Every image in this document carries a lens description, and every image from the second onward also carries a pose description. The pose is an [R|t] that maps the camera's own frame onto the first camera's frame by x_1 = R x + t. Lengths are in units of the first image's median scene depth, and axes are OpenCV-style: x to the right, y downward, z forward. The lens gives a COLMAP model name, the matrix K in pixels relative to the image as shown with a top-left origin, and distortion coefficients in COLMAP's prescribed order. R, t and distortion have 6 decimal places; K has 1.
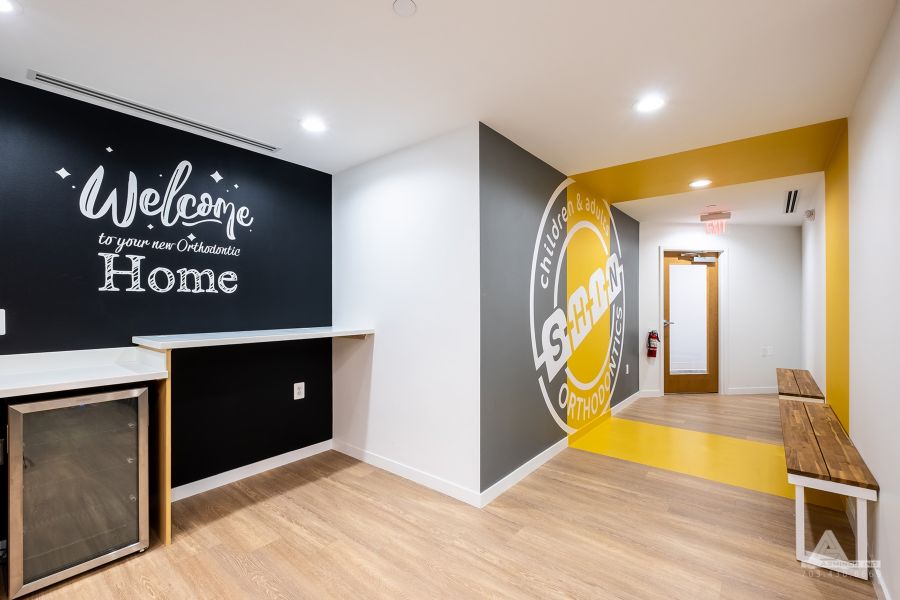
lens RADIAL K [[391.5, 0, 444.8], [0, 391.5, 299.6], [0, 0, 1]] dist [0.002974, -0.002144]
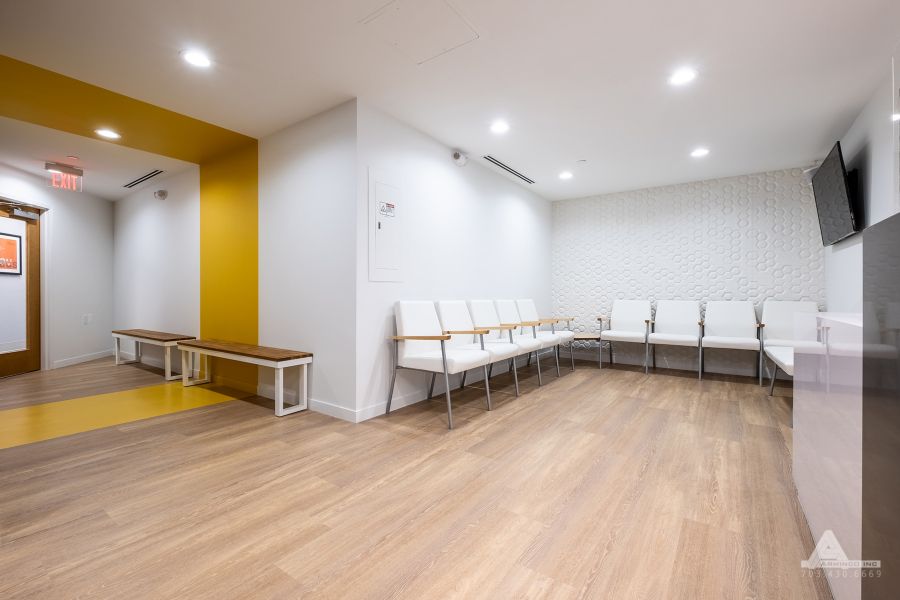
lens RADIAL K [[391.5, 0, 450.7], [0, 391.5, 296.1], [0, 0, 1]] dist [0.002974, -0.002144]
pose [[-0.075430, -0.004131, 0.997143, -0.473387], [-0.012319, 0.999919, 0.003211, 0.114196], [-0.997075, -0.012042, -0.075475, 0.294937]]
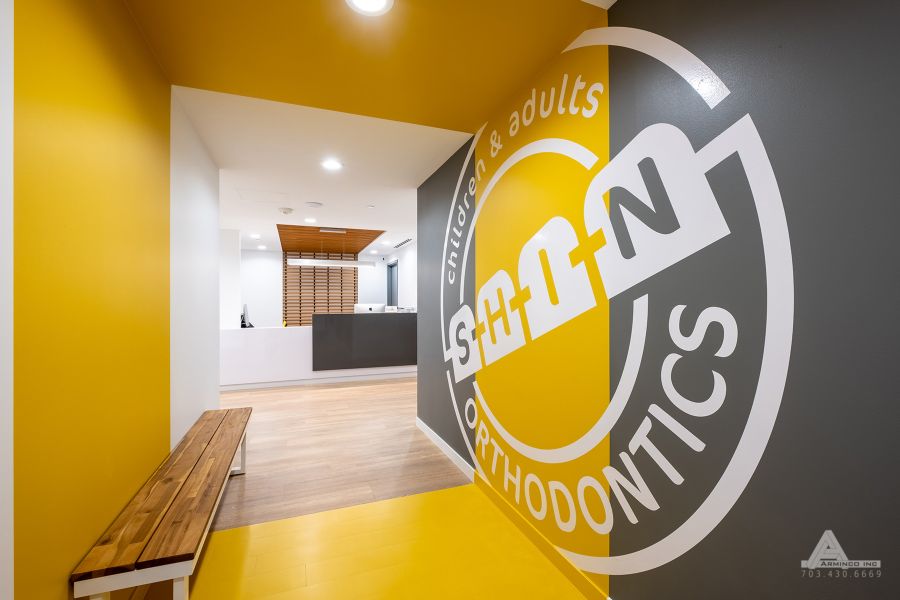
lens RADIAL K [[391.5, 0, 448.6], [0, 391.5, 299.7], [0, 0, 1]] dist [0.002974, -0.002144]
pose [[-0.485282, -0.009686, -0.874304, 1.237110], [0.008286, 0.999843, -0.015676, 0.028742], [0.874318, -0.014852, -0.485126, 1.621675]]
